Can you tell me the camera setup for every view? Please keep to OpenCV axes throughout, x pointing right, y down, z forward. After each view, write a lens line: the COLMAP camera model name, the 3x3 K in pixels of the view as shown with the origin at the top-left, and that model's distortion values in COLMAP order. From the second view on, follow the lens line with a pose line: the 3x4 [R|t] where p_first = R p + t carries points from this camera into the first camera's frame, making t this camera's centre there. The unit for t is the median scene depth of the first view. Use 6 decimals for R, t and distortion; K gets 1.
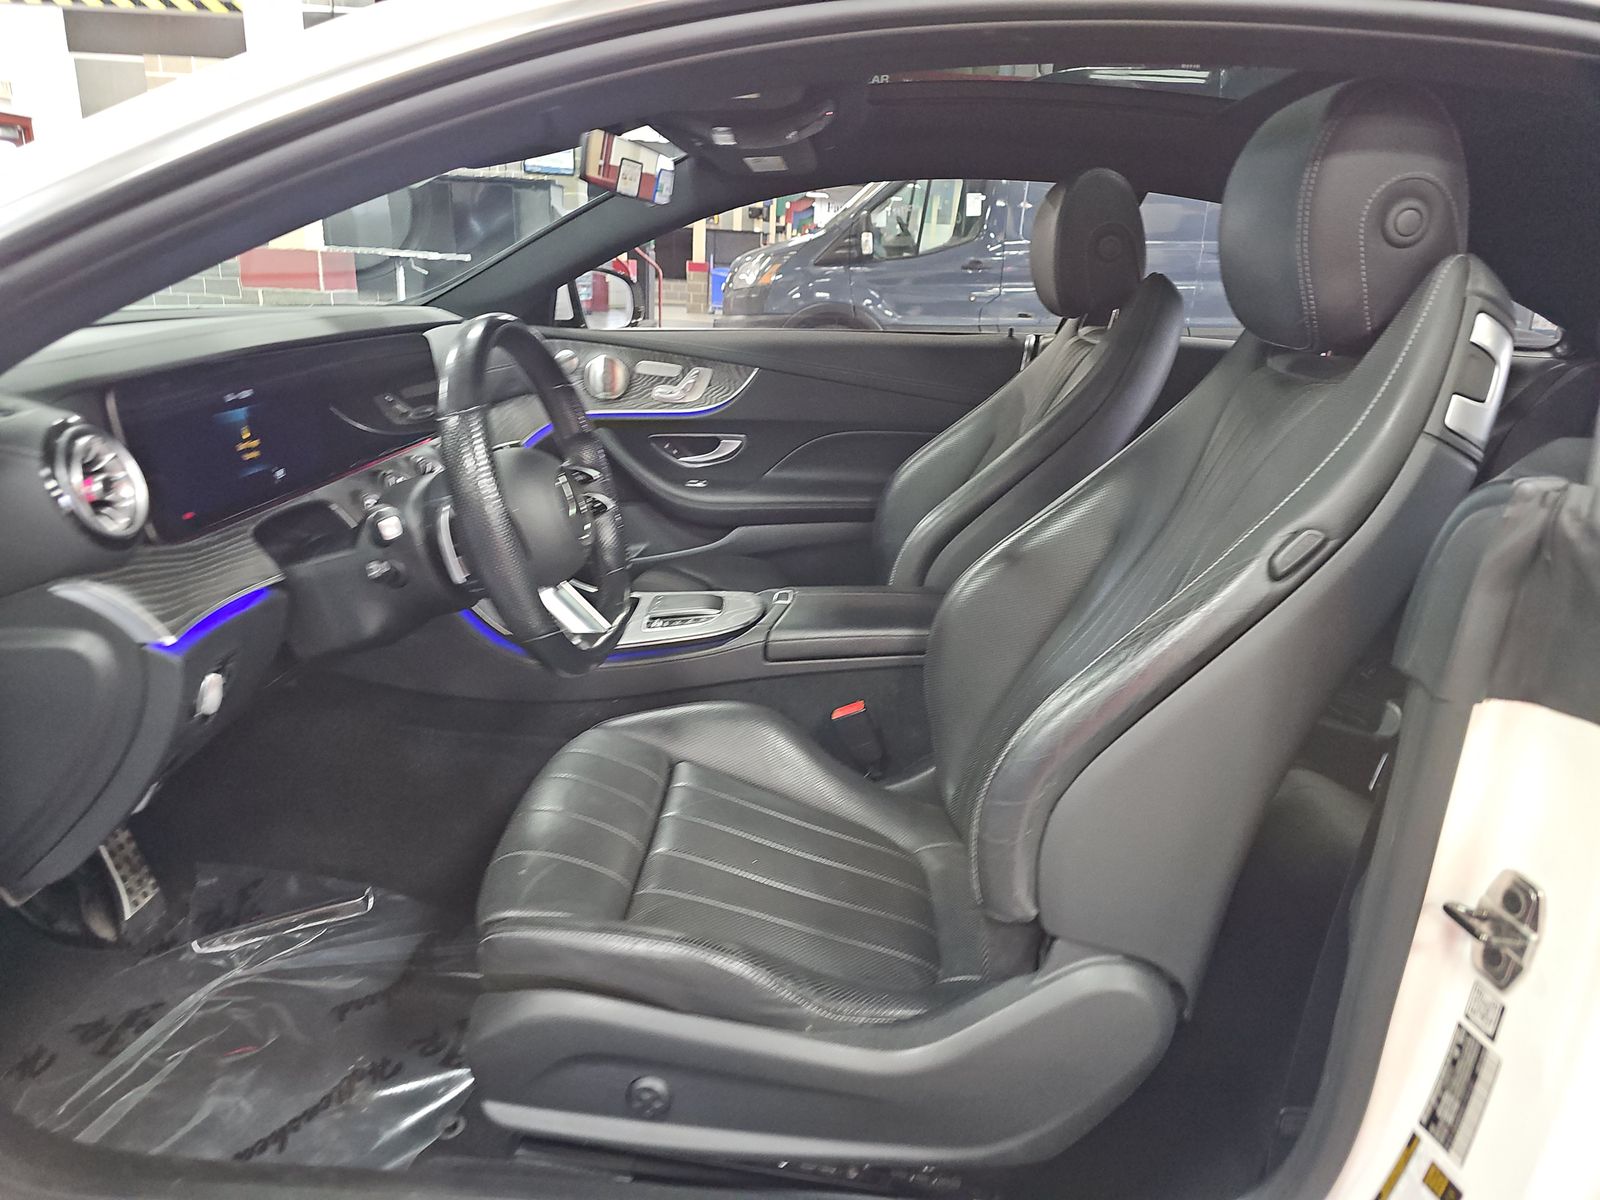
lens RADIAL K [[941.5, 0, 800.0], [0, 941.5, 600.0], [0, 0, 1]] dist [0.001181, 0.000169]
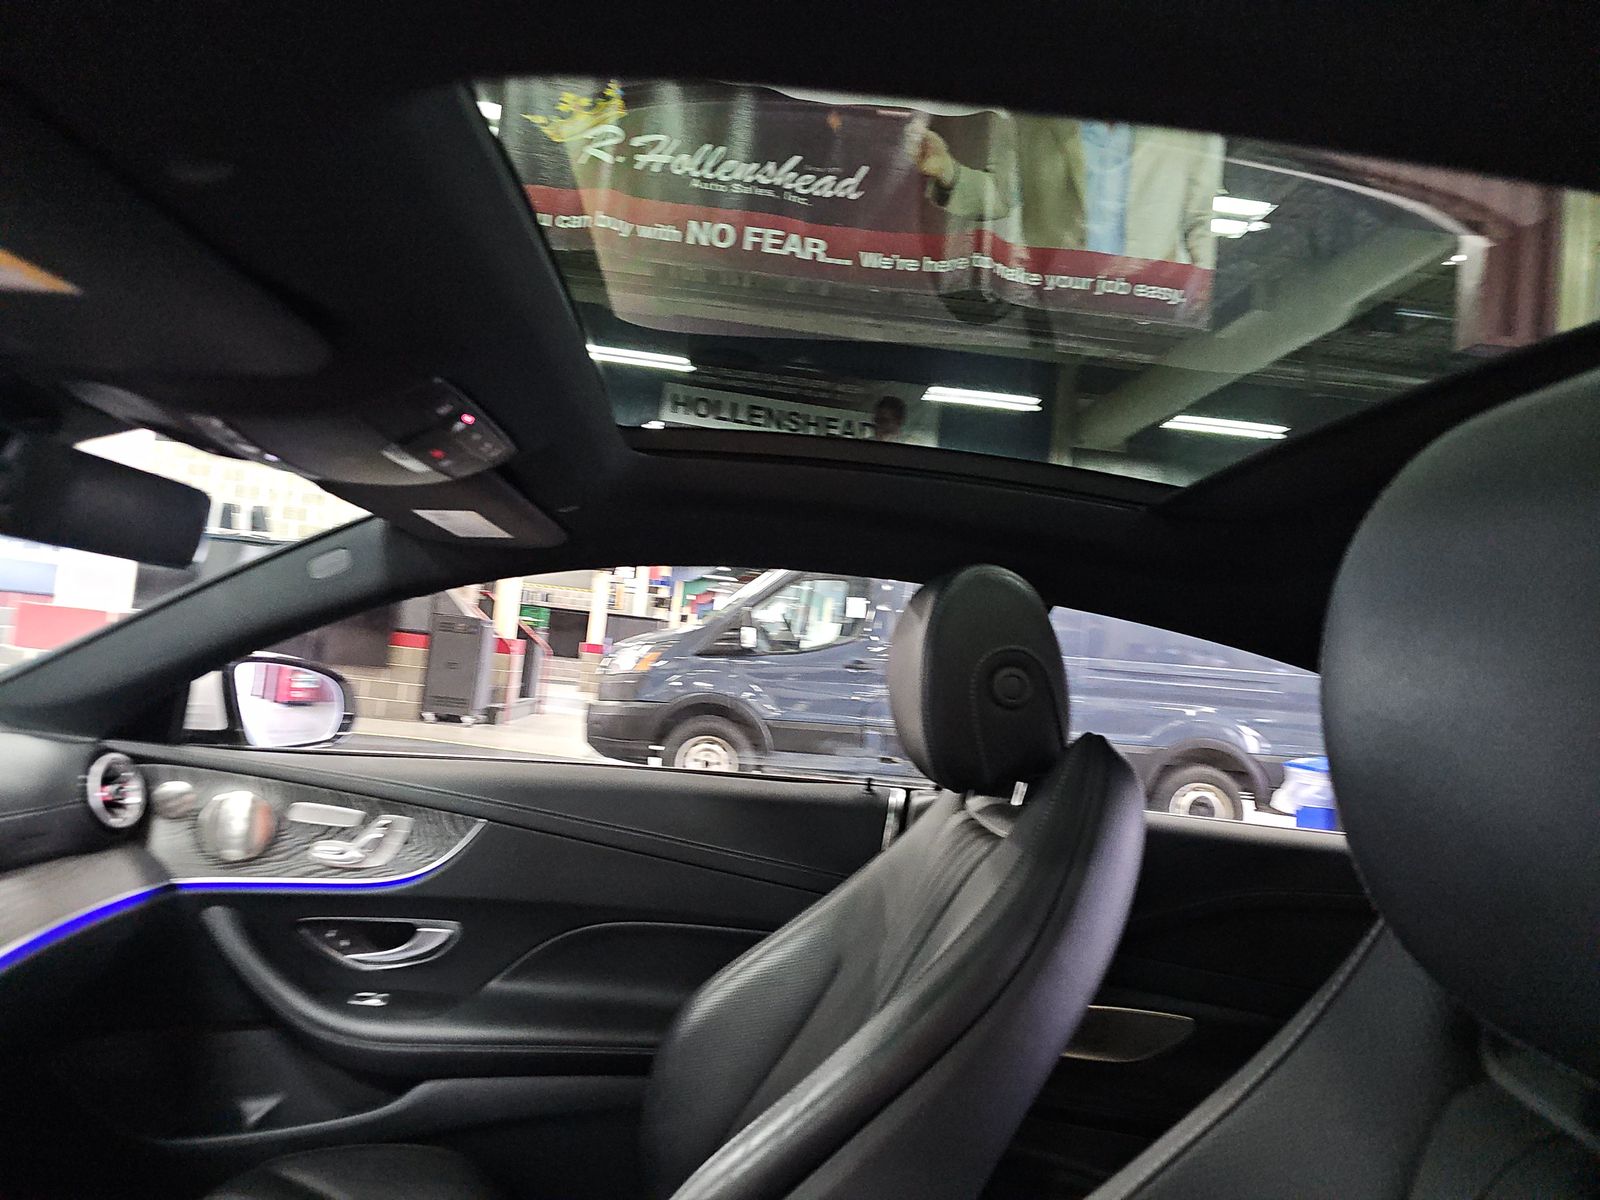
lens RADIAL K [[941.5, 0, 800.0], [0, 941.5, 600.0], [0, 0, 1]] dist [0.001181, 0.000169]
pose [[0.993285, 0.062713, 0.097220, 0.093871], [-0.020118, 0.921161, -0.388662, -0.132987], [-0.113930, 0.384096, 0.916237, 0.313417]]
